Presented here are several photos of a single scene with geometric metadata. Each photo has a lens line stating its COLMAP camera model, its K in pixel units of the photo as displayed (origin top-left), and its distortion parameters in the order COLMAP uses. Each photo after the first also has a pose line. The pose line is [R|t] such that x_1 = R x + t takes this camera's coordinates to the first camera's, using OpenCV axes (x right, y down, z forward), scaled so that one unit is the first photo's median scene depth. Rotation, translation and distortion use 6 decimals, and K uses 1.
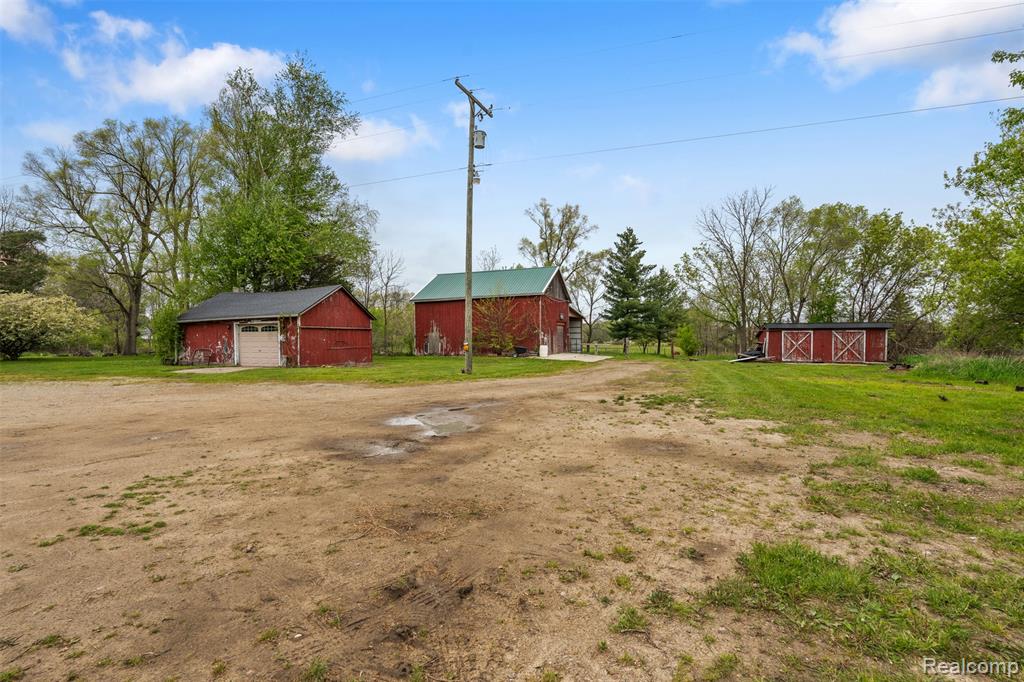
lens RADIAL K [[468.9, 0, 513.2], [0, 468.9, 338.8], [0, 0, 1]] dist [-0.000859, -0.000050]
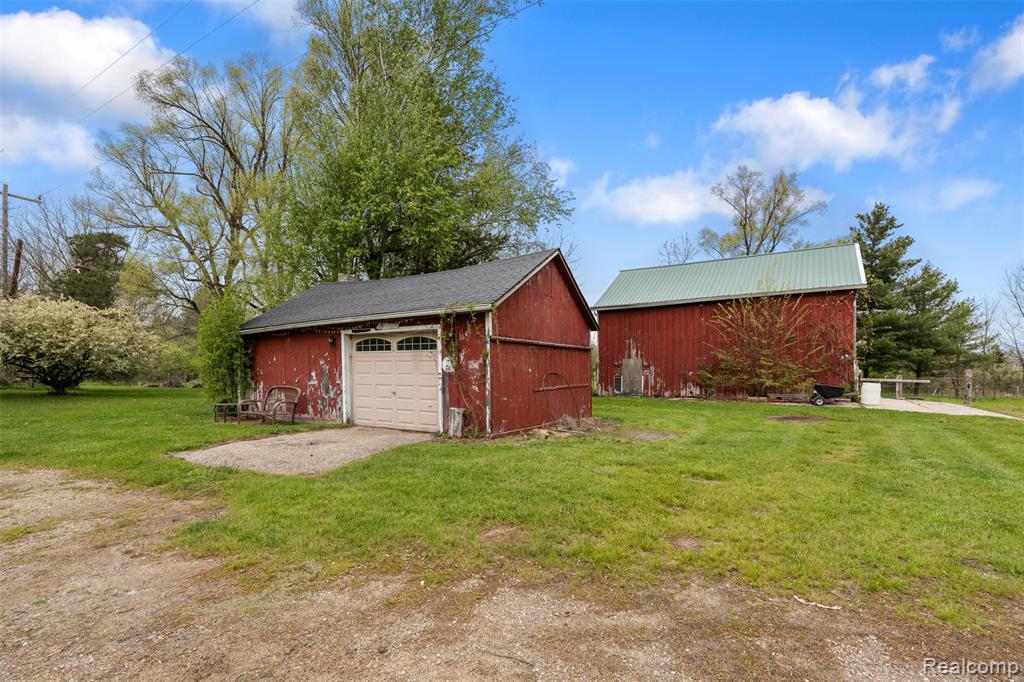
lens RADIAL K [[468.9, 0, 502.4], [0, 468.9, 375.0], [0, 0, 1]] dist [-0.000859, -0.000050]
pose [[0.980887, 0.009295, -0.194356, -0.330386], [-0.006873, 0.999890, 0.013129, 0.001531], [0.194456, -0.011543, 0.980843, 0.544944]]
